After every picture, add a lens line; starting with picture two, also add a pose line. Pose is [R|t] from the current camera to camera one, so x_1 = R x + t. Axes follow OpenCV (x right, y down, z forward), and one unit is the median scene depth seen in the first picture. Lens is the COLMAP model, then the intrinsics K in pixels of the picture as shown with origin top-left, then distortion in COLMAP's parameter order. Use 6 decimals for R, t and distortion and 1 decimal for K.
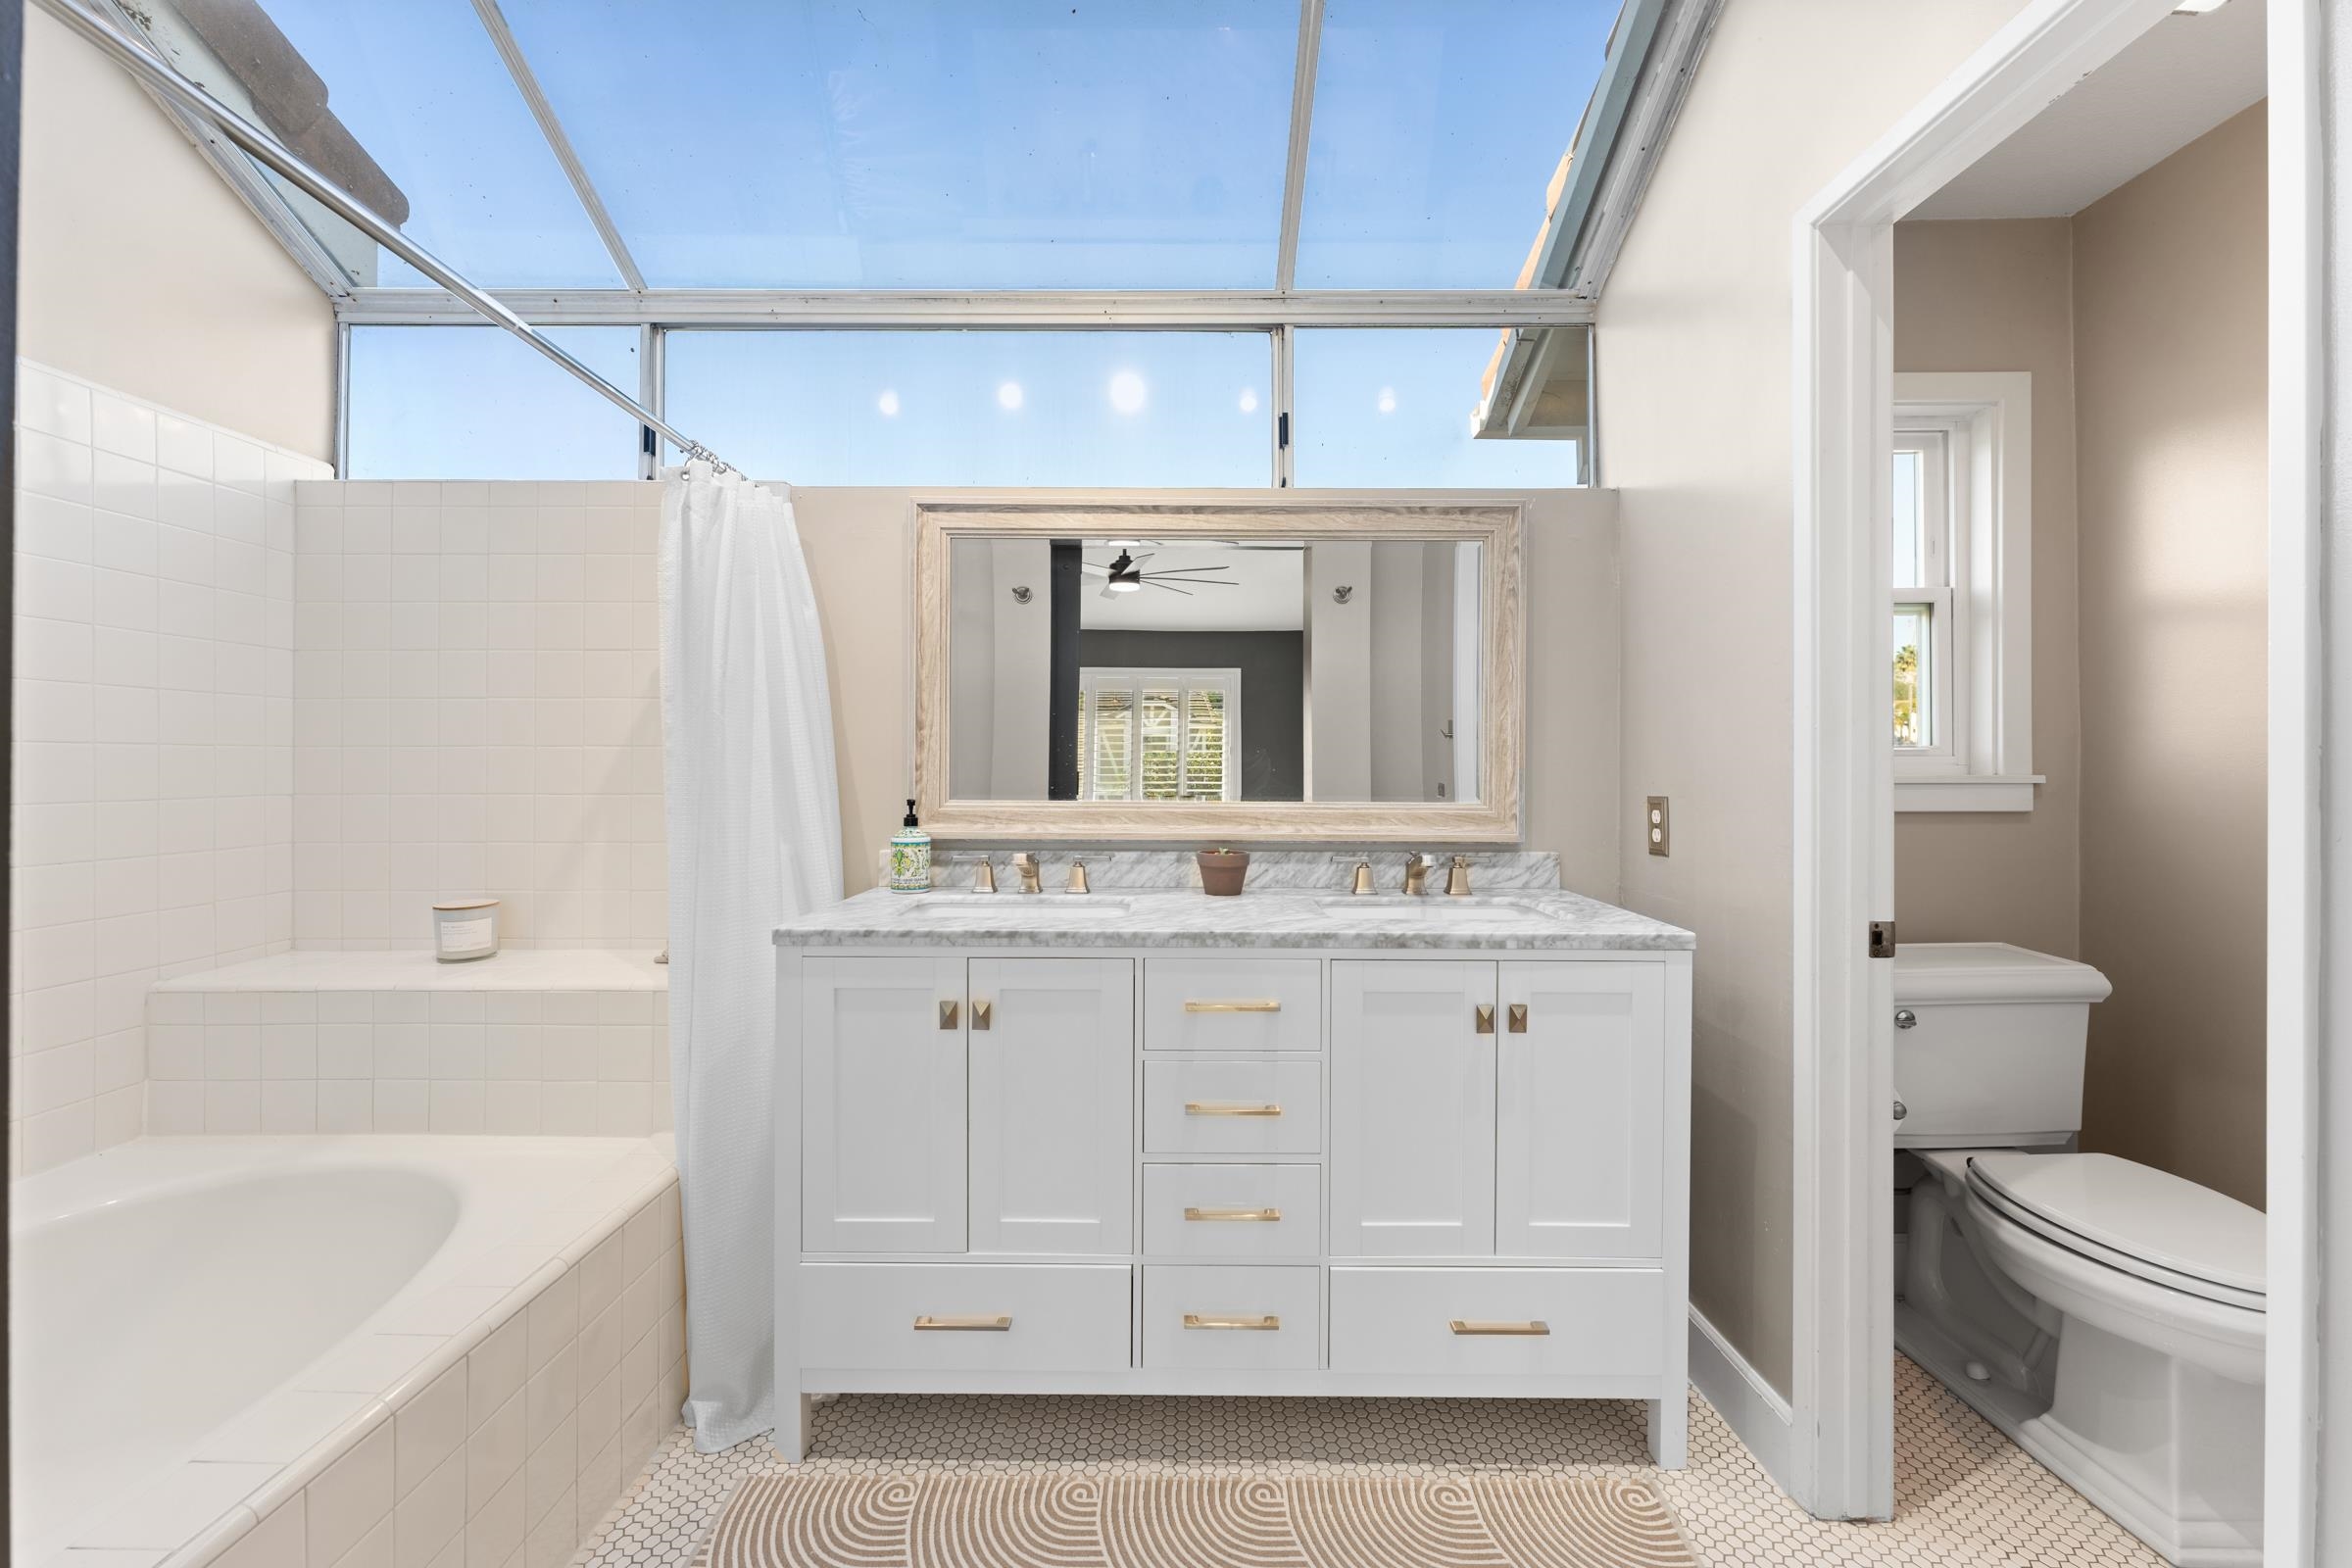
lens RADIAL K [[932.4, 0, 1182.4], [0, 932.4, 765.9], [0, 0, 1]] dist [-0.007321, -0.000158]
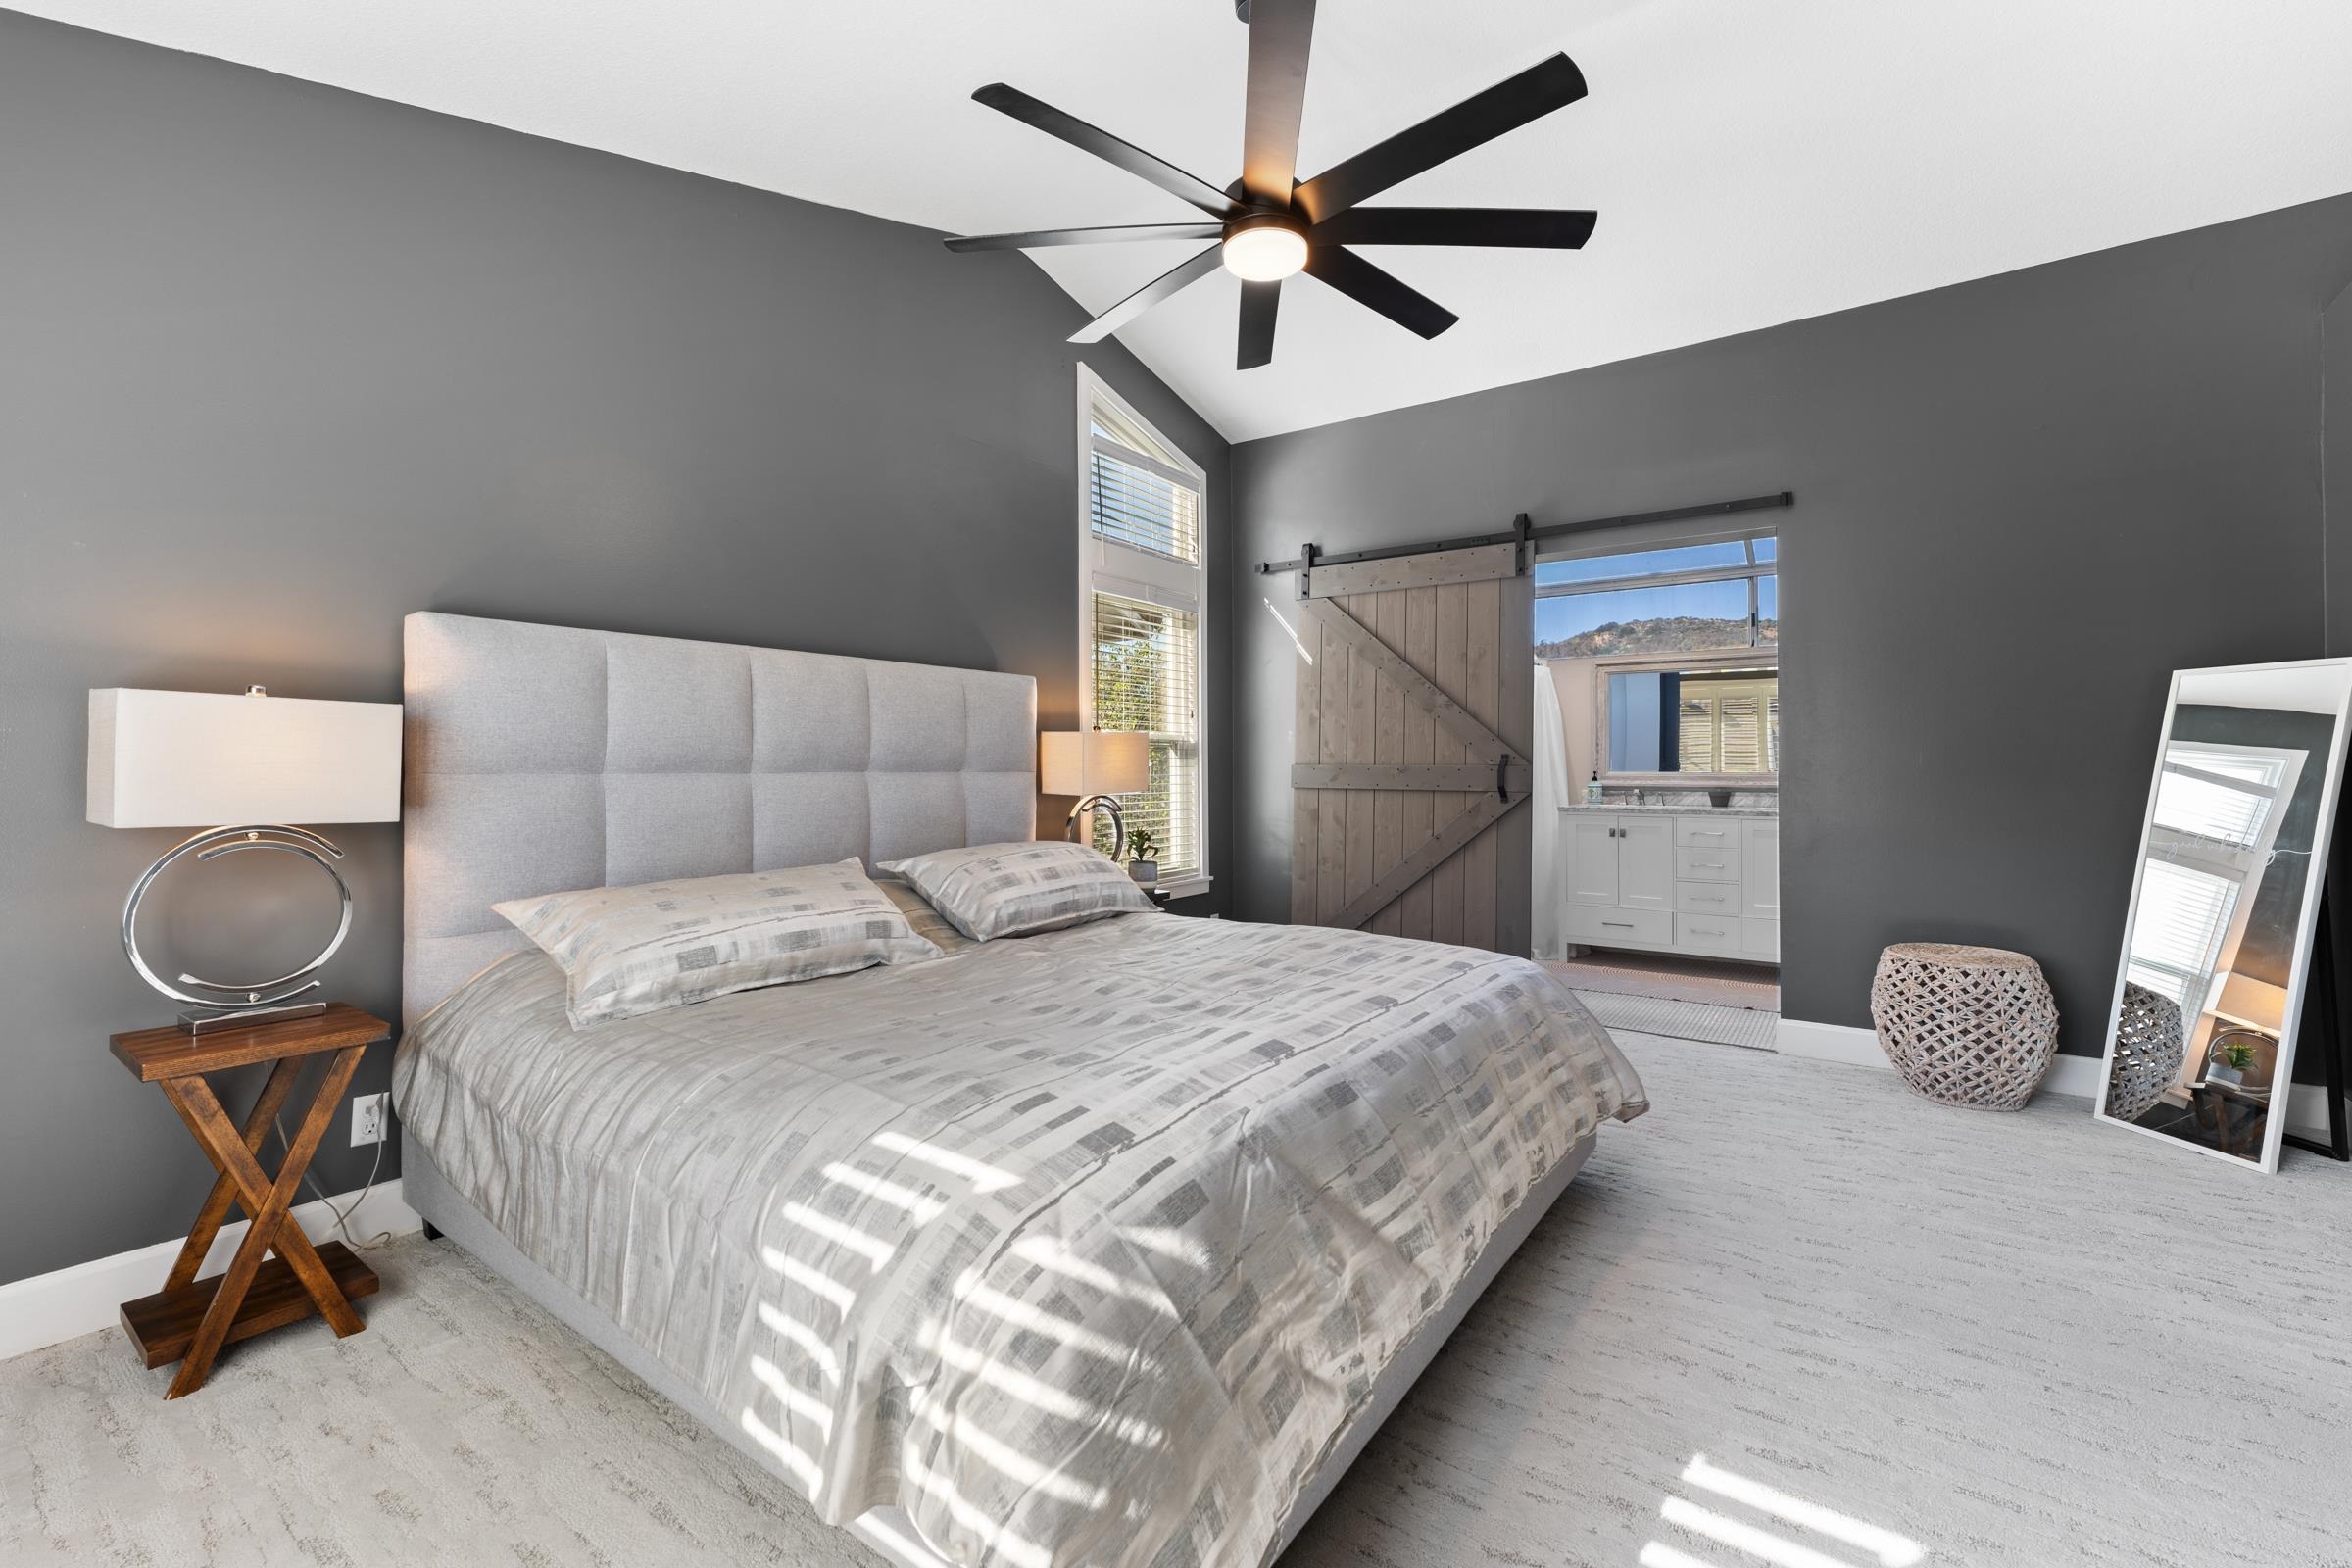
lens RADIAL K [[998.0, 0, 1175.0], [0, 998.0, 772.2], [0, 0, 1]] dist [-0.001483, -0.000008]
pose [[0.810480, -0.002373, -0.585762, 0.450428], [0.007221, 0.999956, 0.005940, 0.011915], [0.585722, -0.009044, 0.810462, -2.207498]]
